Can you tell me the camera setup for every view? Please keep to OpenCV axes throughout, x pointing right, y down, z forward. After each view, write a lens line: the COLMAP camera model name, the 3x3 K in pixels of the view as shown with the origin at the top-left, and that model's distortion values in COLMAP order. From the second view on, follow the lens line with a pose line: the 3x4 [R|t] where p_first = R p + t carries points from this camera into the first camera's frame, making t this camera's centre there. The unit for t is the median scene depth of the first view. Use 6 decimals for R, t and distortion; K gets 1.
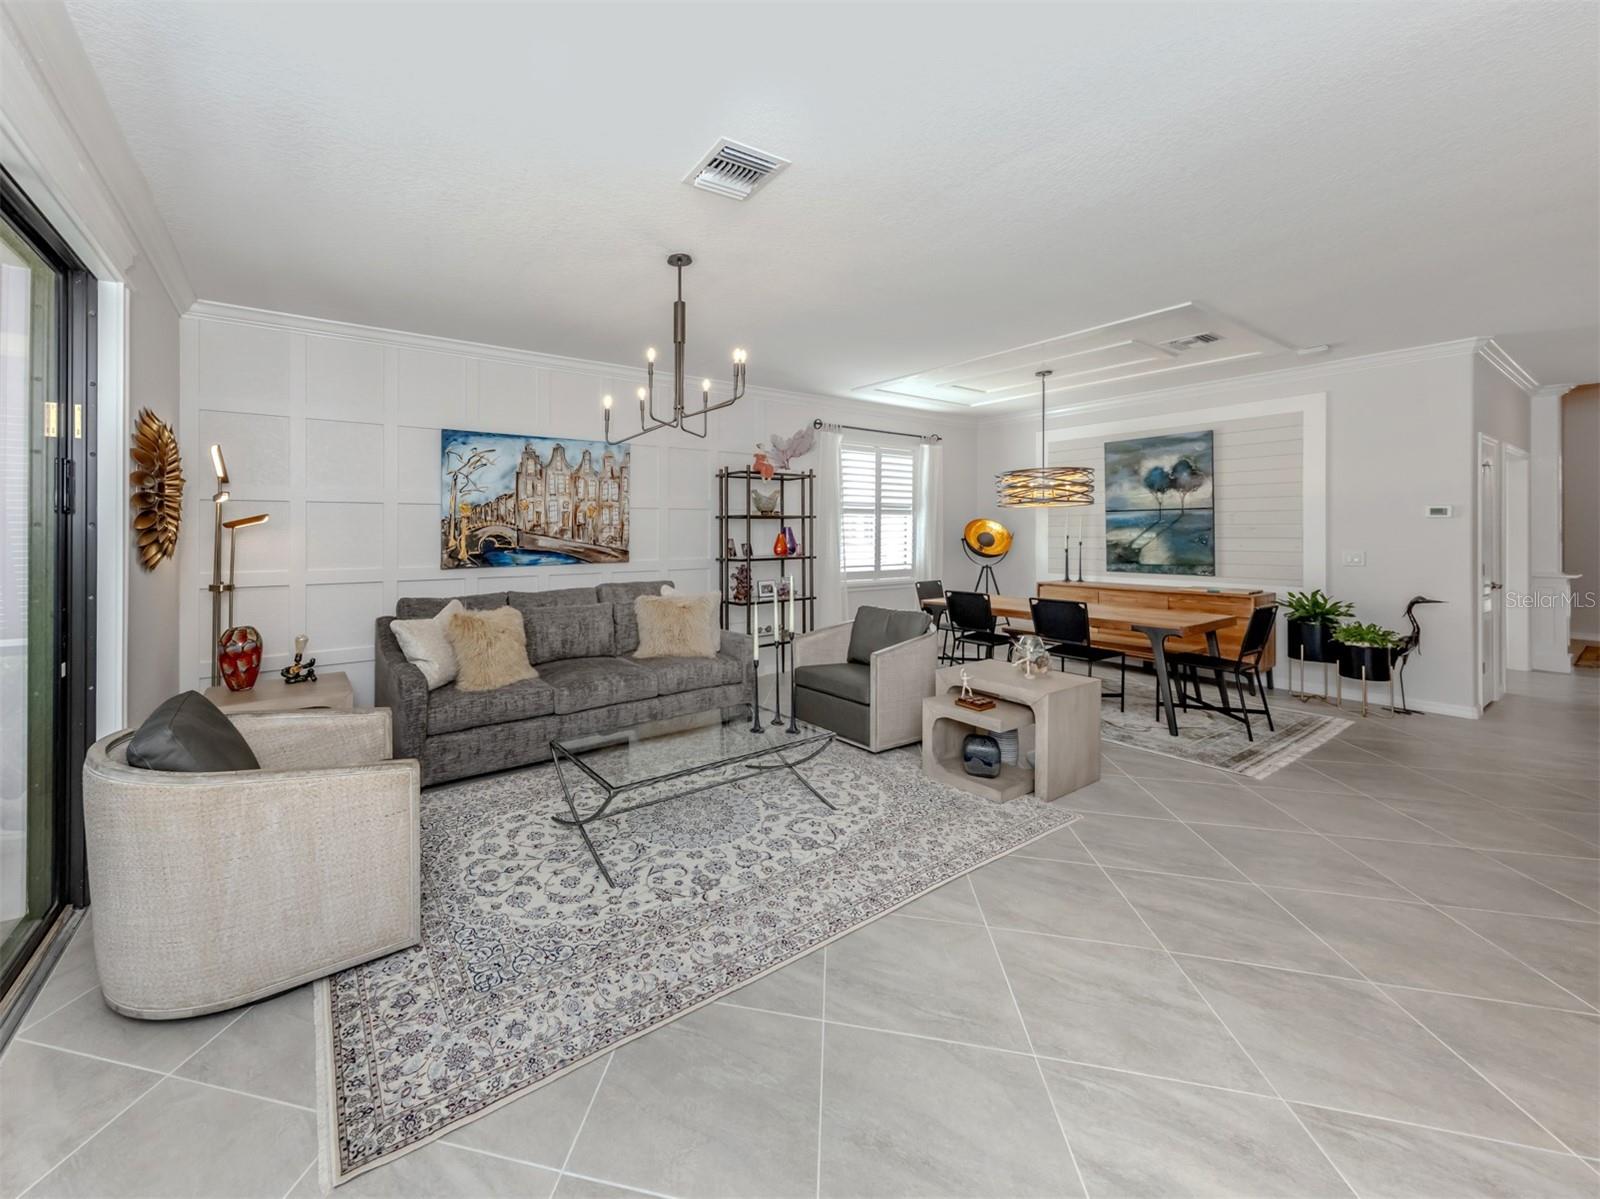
lens RADIAL K [[649.2, 0, 715.7], [0, 649.2, 503.9], [0, 0, 1]] dist [0.003027, -0.000021]
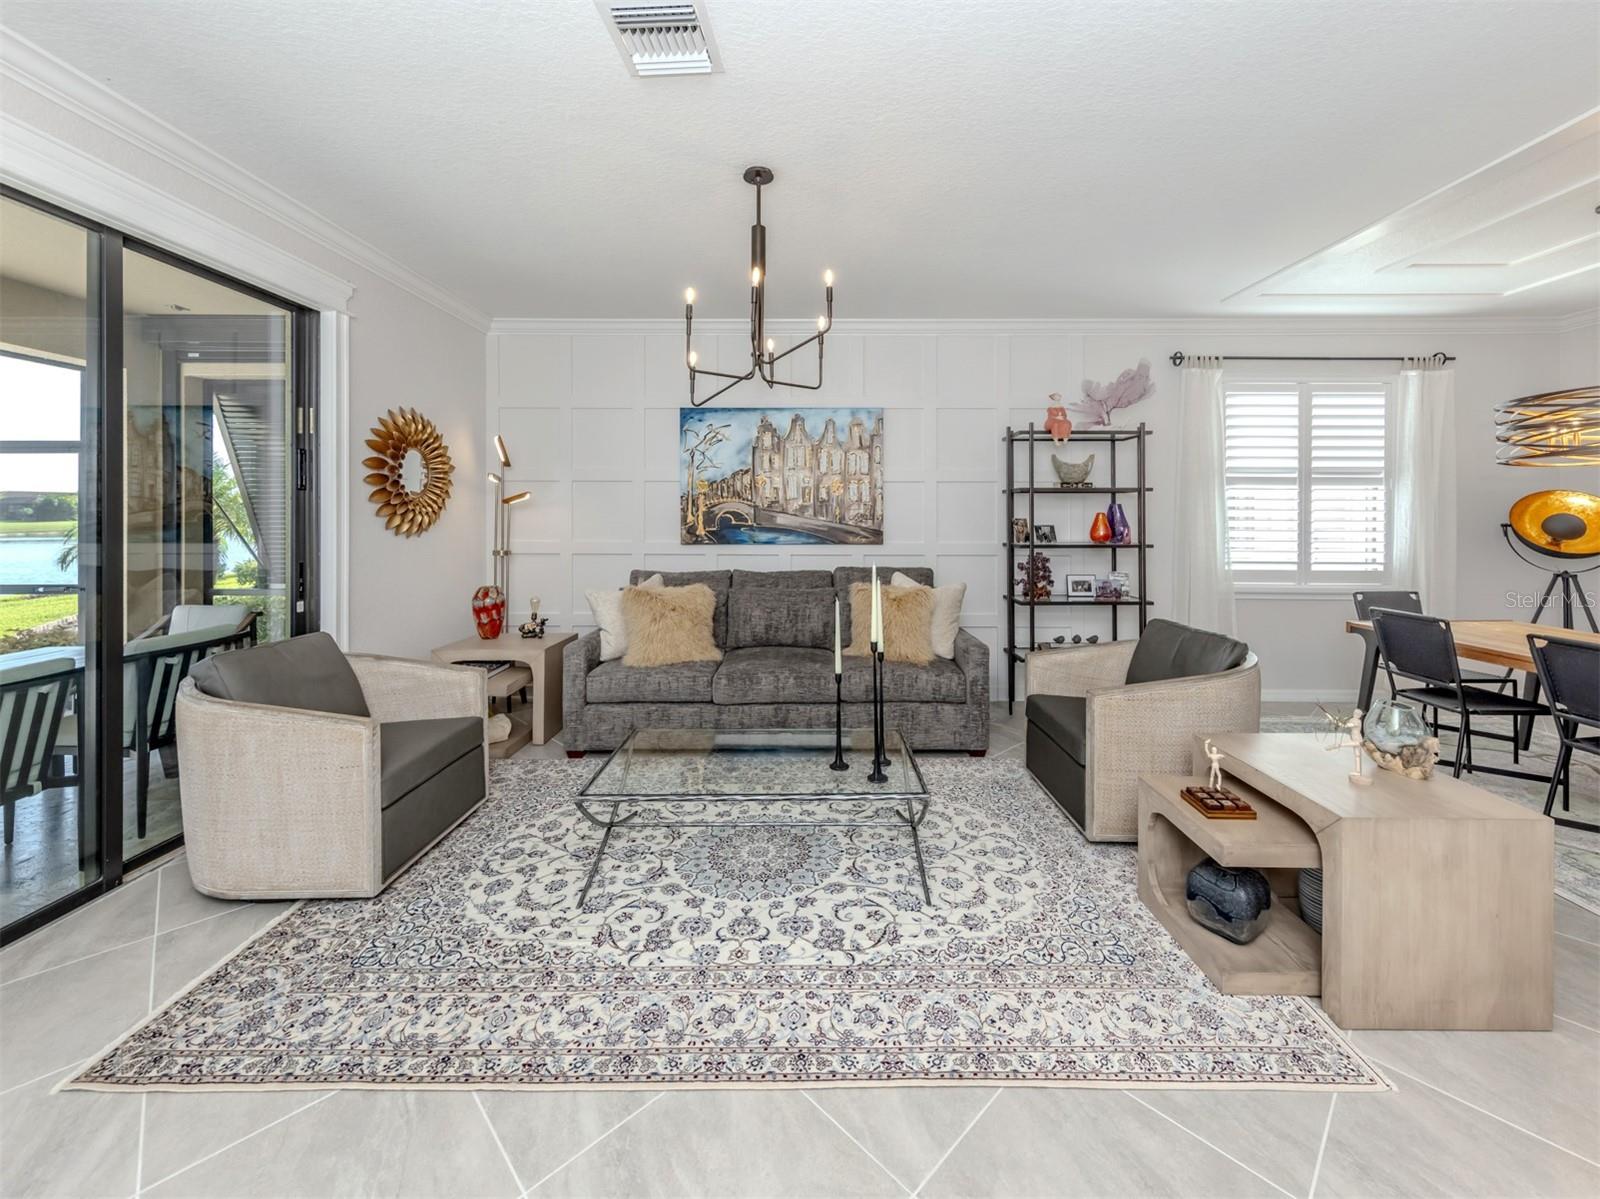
lens RADIAL K [[669.5, 0, 732.7], [0, 669.5, 500.2], [0, 0, 1]] dist [0.001771, -0.000069]
pose [[0.826646, -0.003753, -0.562710, 0.232343], [0.018810, 0.999603, 0.020966, 0.009448], [0.562408, -0.027916, 0.826388, 0.166844]]
